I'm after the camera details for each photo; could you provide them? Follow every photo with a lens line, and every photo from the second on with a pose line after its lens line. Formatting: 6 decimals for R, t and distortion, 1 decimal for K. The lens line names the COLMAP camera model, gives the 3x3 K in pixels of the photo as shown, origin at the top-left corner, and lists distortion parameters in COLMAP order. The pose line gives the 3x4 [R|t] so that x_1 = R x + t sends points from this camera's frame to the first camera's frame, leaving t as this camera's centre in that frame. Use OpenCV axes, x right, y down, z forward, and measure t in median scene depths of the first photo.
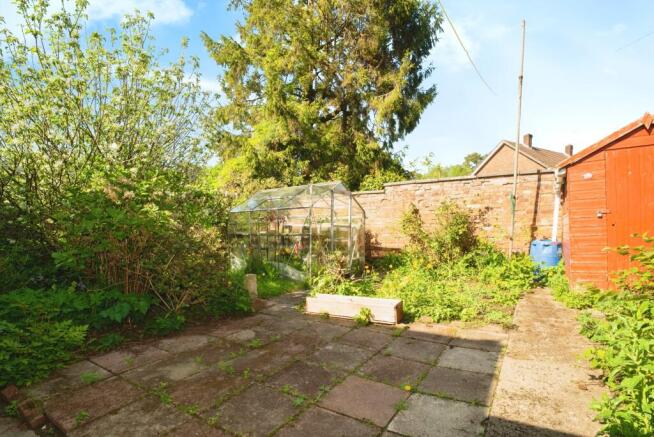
lens RADIAL K [[330.0, 0, 328.3], [0, 330.0, 239.5], [0, 0, 1]] dist [-0.026732, -0.002003]
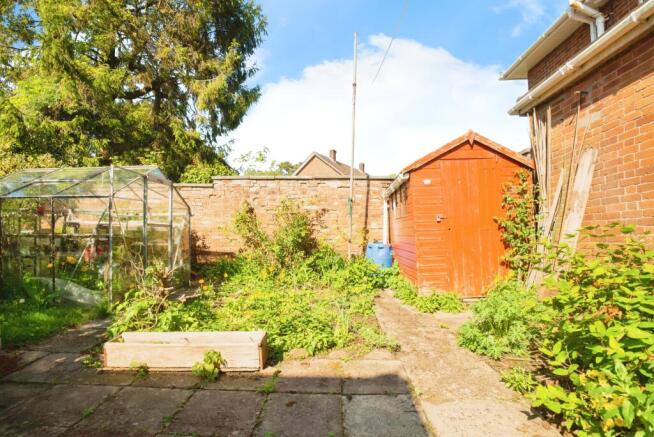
lens RADIAL K [[330.0, 0, 328.3], [0, 330.0, 239.5], [0, 0, 1]] dist [-0.026732, -0.002003]
pose [[0.858989, 0.000966, 0.511993, -0.009837], [0.000471, 0.999996, -0.002677, -0.004656], [-0.511994, 0.002540, 0.858985, 0.143988]]
